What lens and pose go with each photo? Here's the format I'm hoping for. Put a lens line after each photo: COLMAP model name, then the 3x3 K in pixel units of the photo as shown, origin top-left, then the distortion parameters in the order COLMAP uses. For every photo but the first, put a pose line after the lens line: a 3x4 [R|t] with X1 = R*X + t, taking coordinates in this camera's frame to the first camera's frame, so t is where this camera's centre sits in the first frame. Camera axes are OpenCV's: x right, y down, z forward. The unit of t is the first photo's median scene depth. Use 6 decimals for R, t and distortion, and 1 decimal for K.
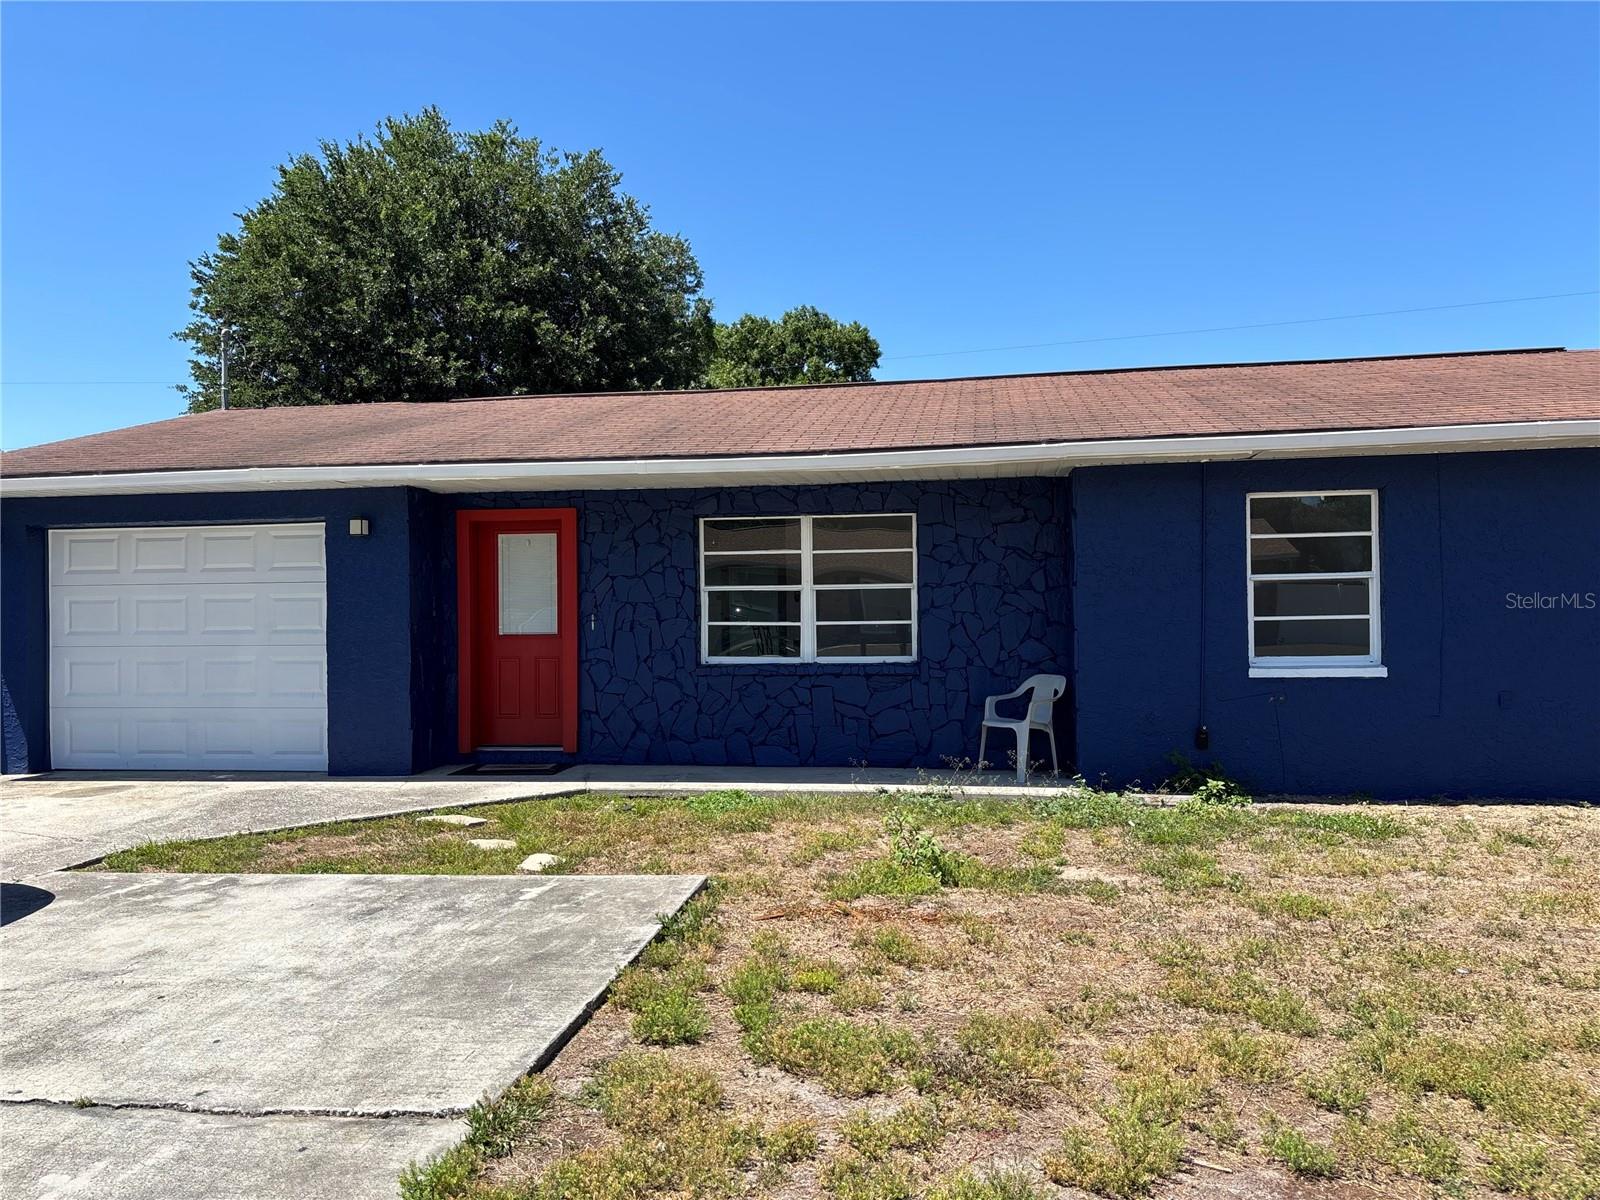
lens RADIAL K [[1248.6, 0, 801.1], [0, 1248.6, 594.3], [0, 0, 1]] dist [0.057422, -0.002022]
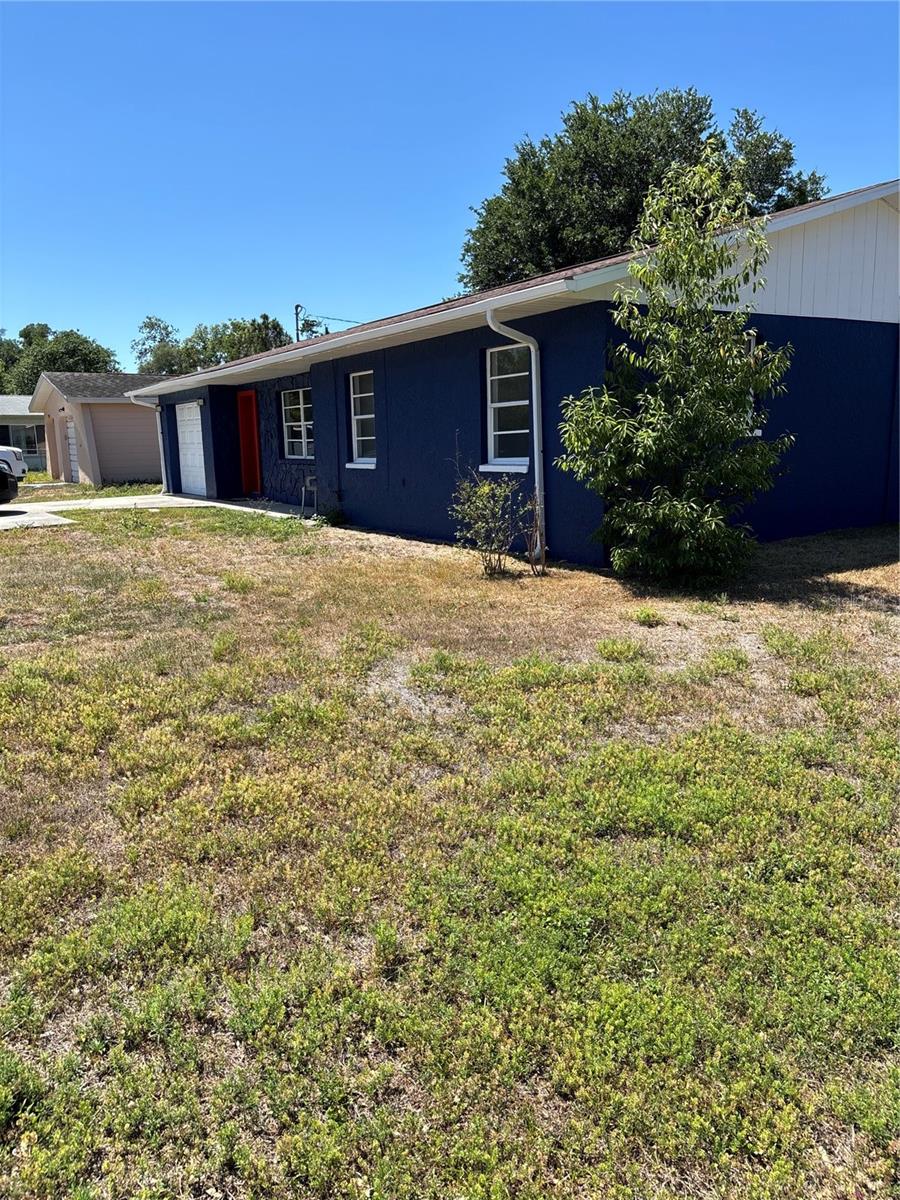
lens RADIAL K [[904.8, 0, 452.3], [0, 904.8, 599.7], [0, 0, 1]] dist [0.052965, -0.063801]
pose [[0.661002, 0.127133, -0.739536, 1.374283], [0.033503, 0.979560, 0.198341, -0.009463], [0.749635, -0.155880, 0.643232, 0.127011]]
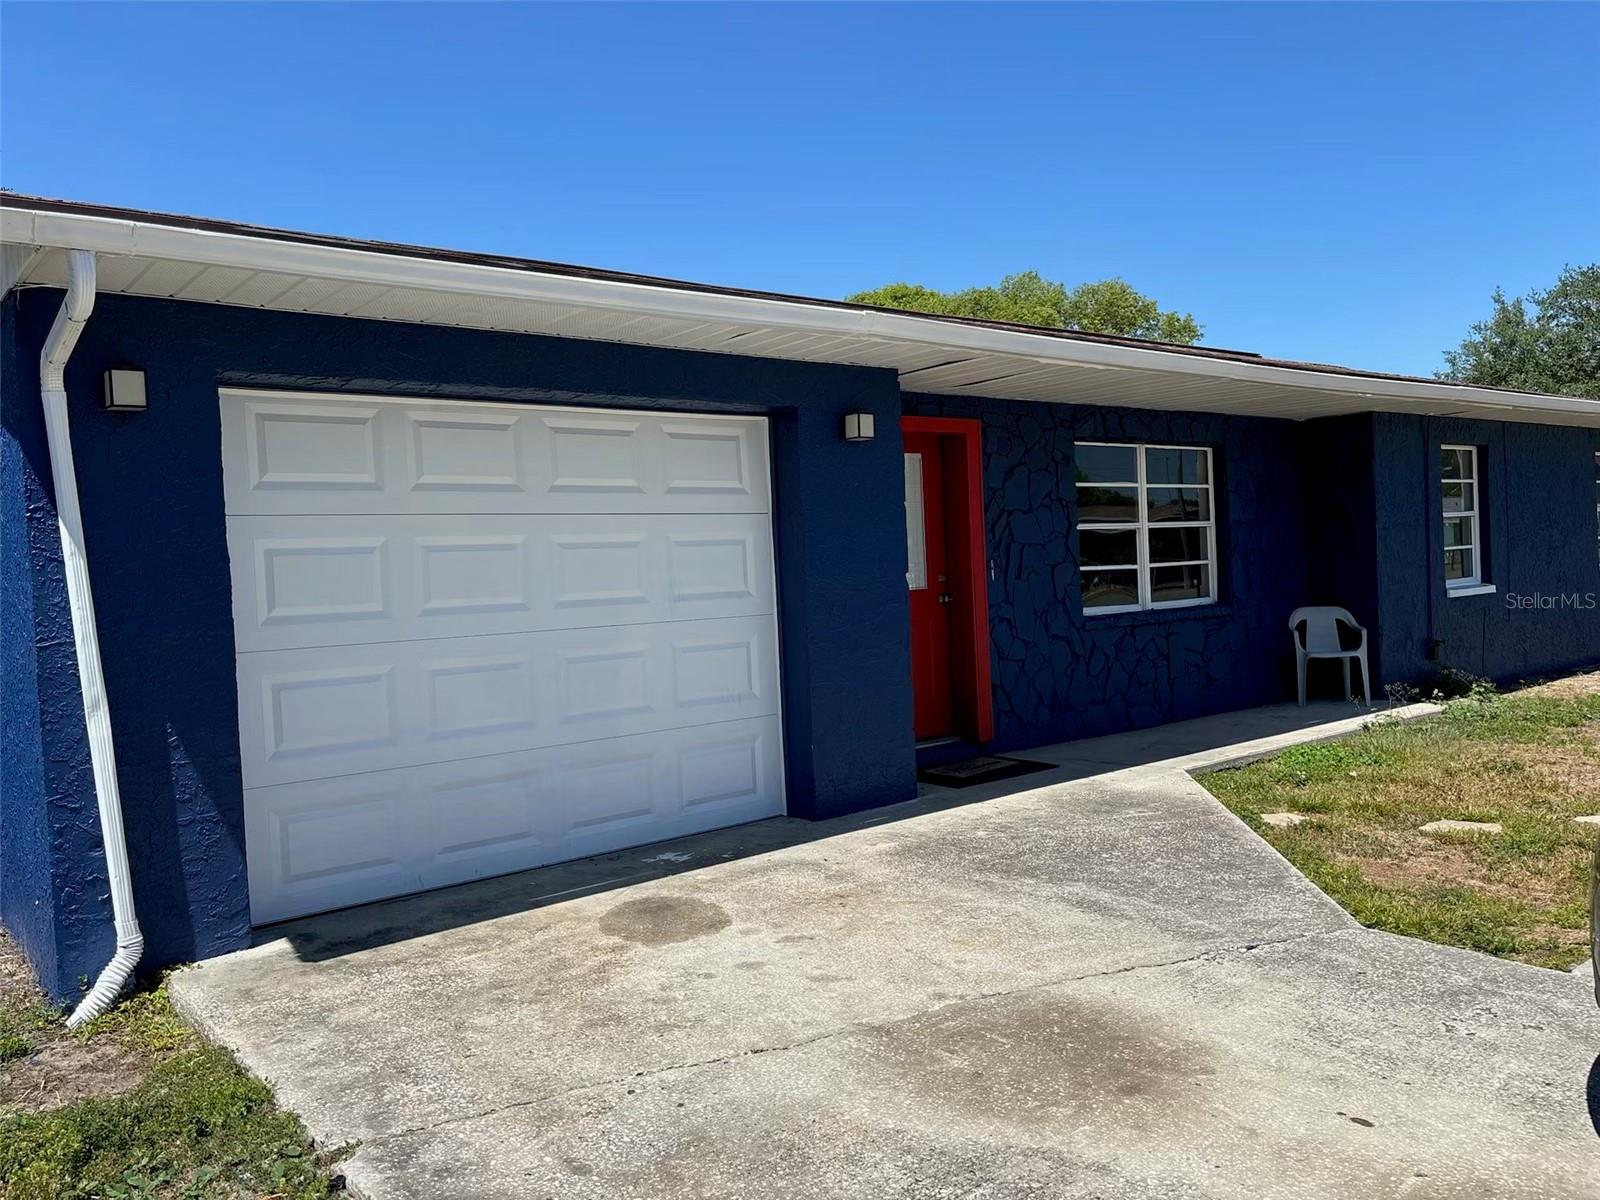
lens RADIAL K [[1206.3, 0, 801.8], [0, 1206.3, 600.5], [0, 0, 1]] dist [0.052965, -0.063801]
pose [[0.676285, -0.039161, 0.735599, -0.793087], [0.026384, 0.999233, 0.028940, 0.016400], [-0.736168, -0.000164, 0.676799, 0.586464]]
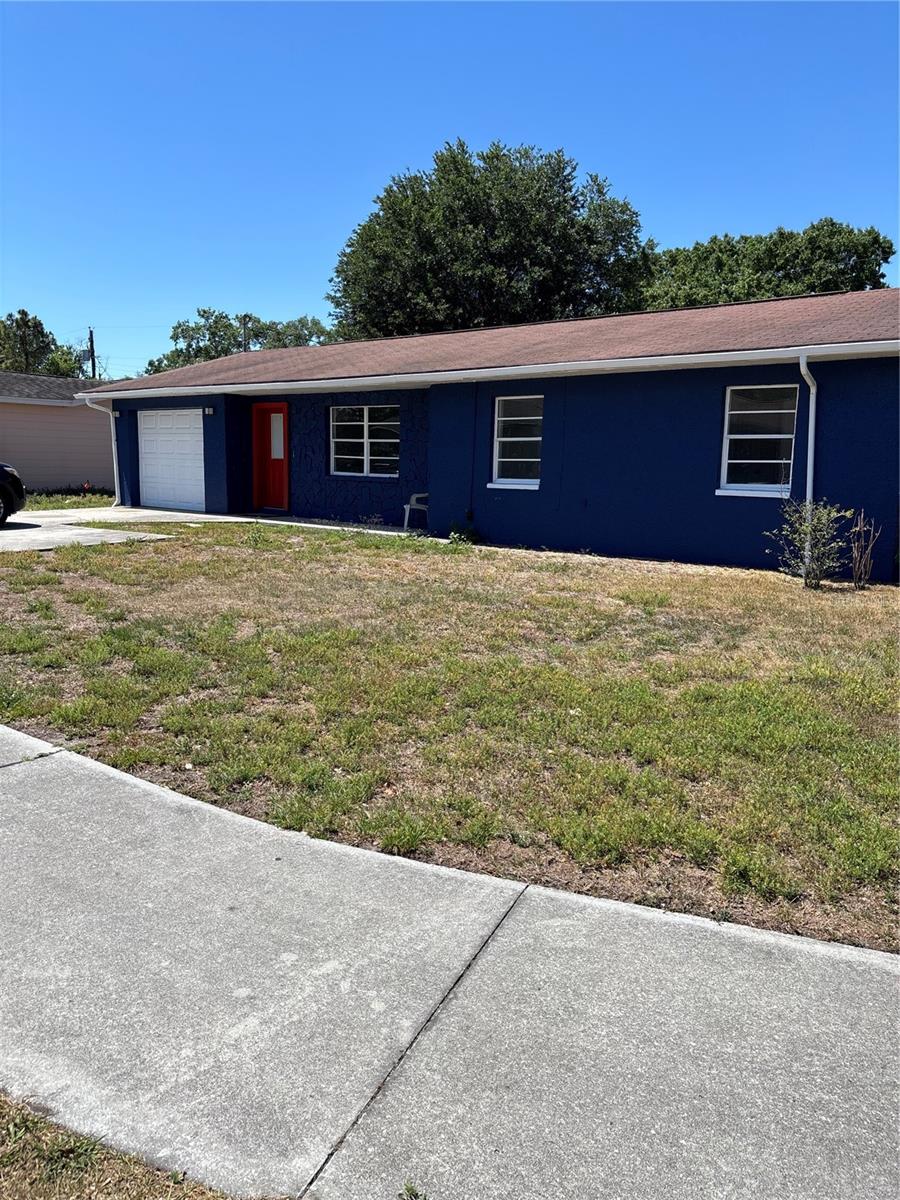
lens RADIAL K [[904.8, 0, 446.4], [0, 904.8, 605.0], [0, 0, 1]] dist [0.052965, -0.063801]
pose [[0.863940, 0.107037, -0.492088, 0.916362], [-0.018268, 0.983169, 0.181781, -0.013053], [0.503263, -0.148059, 0.851355, -0.301897]]
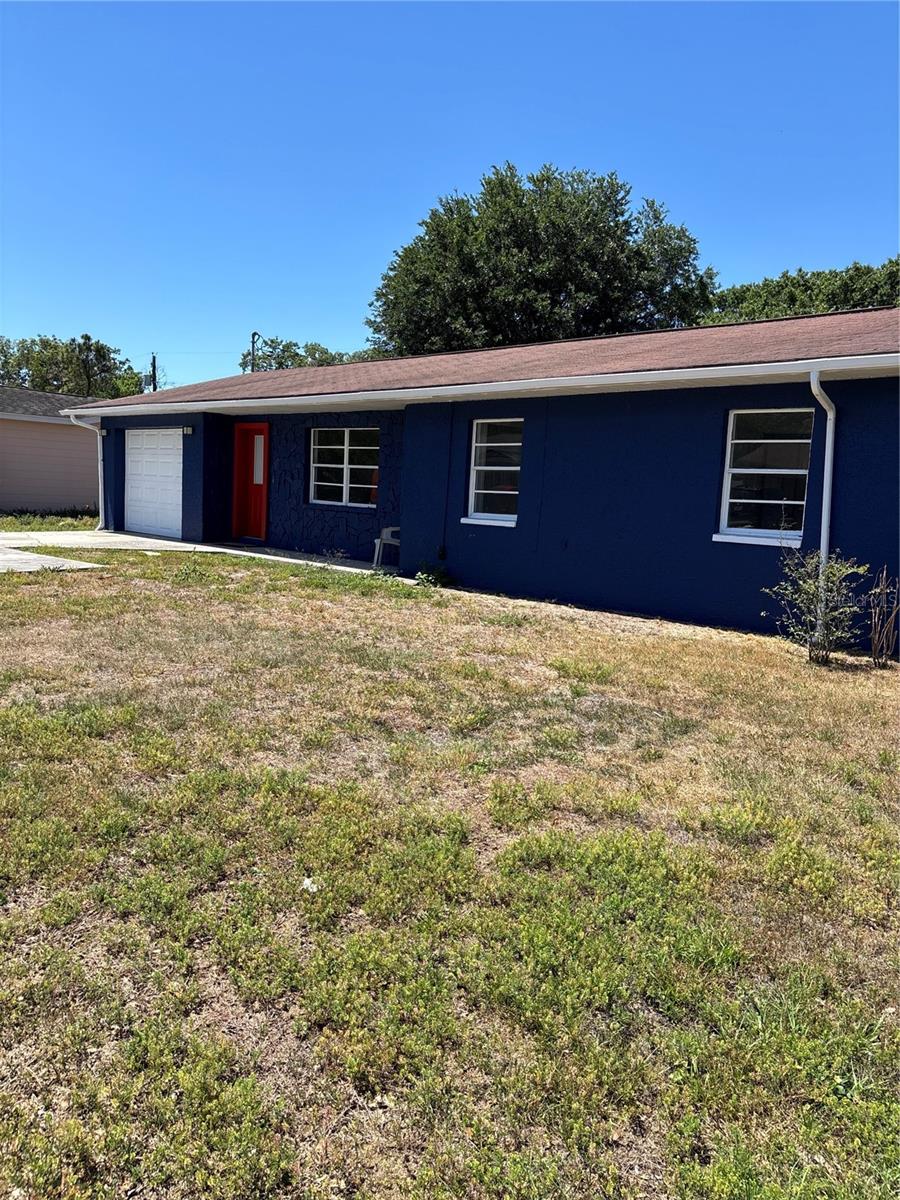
lens RADIAL K [[904.8, 0, 455.8], [0, 904.8, 602.9], [0, 0, 1]] dist [0.052965, -0.063801]
pose [[0.824189, 0.120283, -0.553394, 0.939440], [-0.046340, 0.988231, 0.145780, -0.008765], [0.564416, -0.094506, 0.820063, -0.076227]]
